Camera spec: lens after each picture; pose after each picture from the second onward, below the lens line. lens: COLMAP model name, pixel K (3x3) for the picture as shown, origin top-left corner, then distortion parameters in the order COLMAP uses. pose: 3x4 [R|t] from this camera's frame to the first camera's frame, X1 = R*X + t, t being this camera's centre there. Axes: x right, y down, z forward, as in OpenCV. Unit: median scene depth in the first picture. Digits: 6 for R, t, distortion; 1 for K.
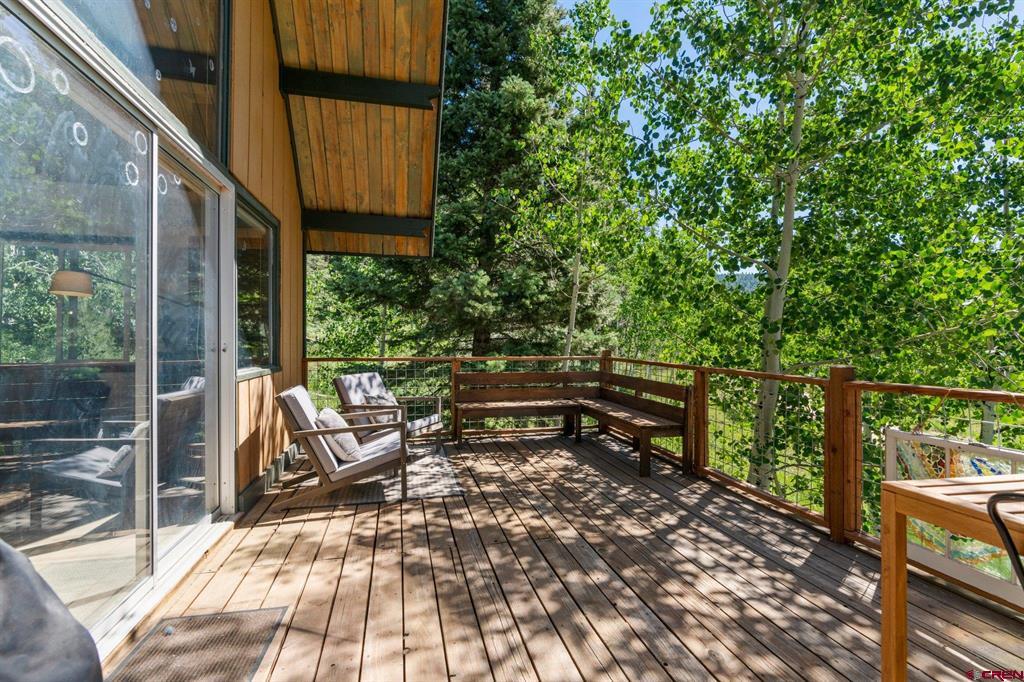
lens RADIAL K [[460.0, 0, 510.1], [0, 460.0, 341.8], [0, 0, 1]] dist [-0.007833, 0.003794]
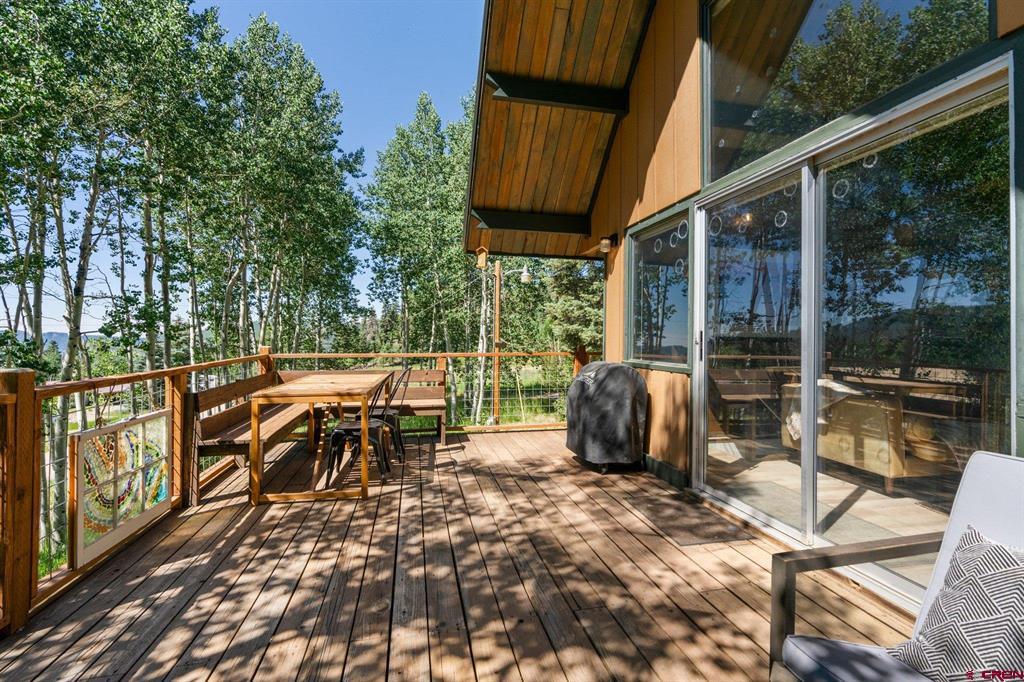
lens RADIAL K [[460.0, 0, 514.9], [0, 460.0, 338.1], [0, 0, 1]] dist [-0.007833, 0.003794]
pose [[-0.999775, -0.005352, 0.020503, -0.038611], [-0.005408, 0.999982, -0.002651, 0.002090], [-0.020489, -0.002762, -0.999786, 1.953379]]
